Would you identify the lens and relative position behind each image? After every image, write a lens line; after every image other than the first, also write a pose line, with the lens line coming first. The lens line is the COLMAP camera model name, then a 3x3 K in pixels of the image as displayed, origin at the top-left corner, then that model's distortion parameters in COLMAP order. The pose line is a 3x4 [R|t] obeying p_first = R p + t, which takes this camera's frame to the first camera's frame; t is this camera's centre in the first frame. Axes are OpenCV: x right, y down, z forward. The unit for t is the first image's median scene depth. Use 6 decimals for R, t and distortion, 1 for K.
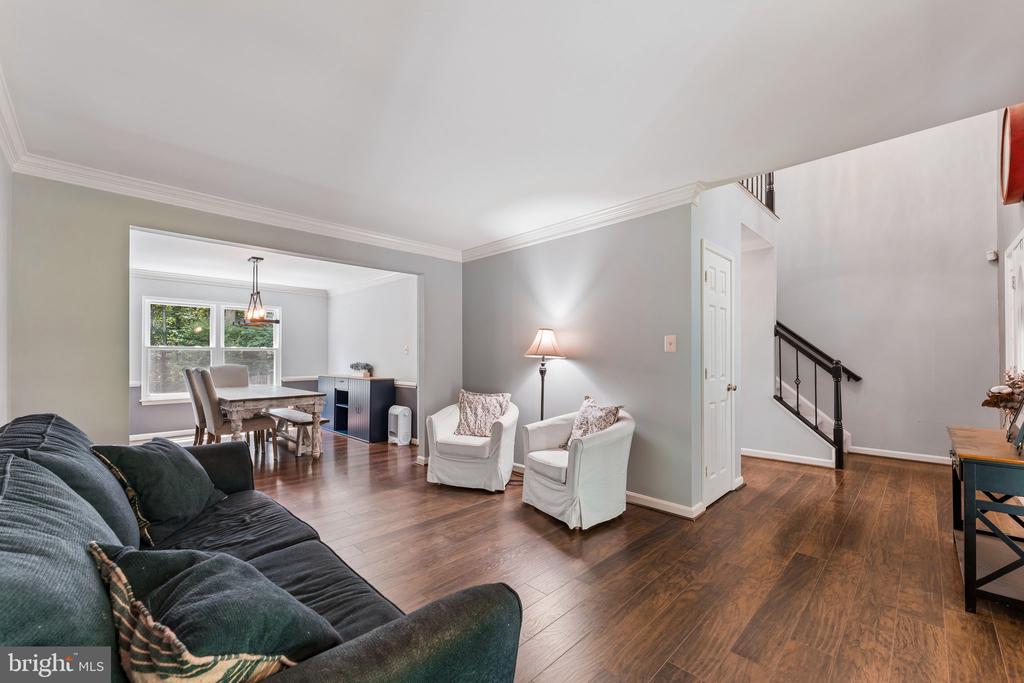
lens RADIAL K [[413.7, 0, 512.5], [0, 413.7, 352.3], [0, 0, 1]] dist [-0.001715, 0.001212]
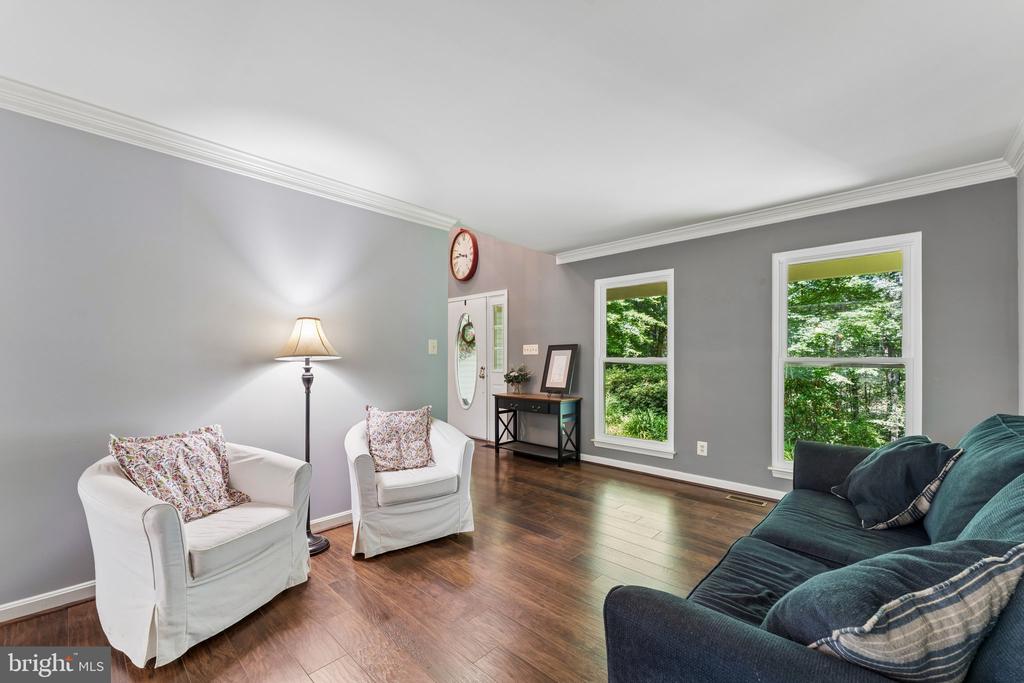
lens RADIAL K [[413.7, 0, 514.6], [0, 413.7, 354.5], [0, 0, 1]] dist [-0.001715, 0.001212]
pose [[-0.026603, 0.014610, 0.999539, -0.628065], [-0.009749, 0.999842, -0.014873, 0.011383], [-0.999599, -0.010140, -0.026457, 0.676764]]
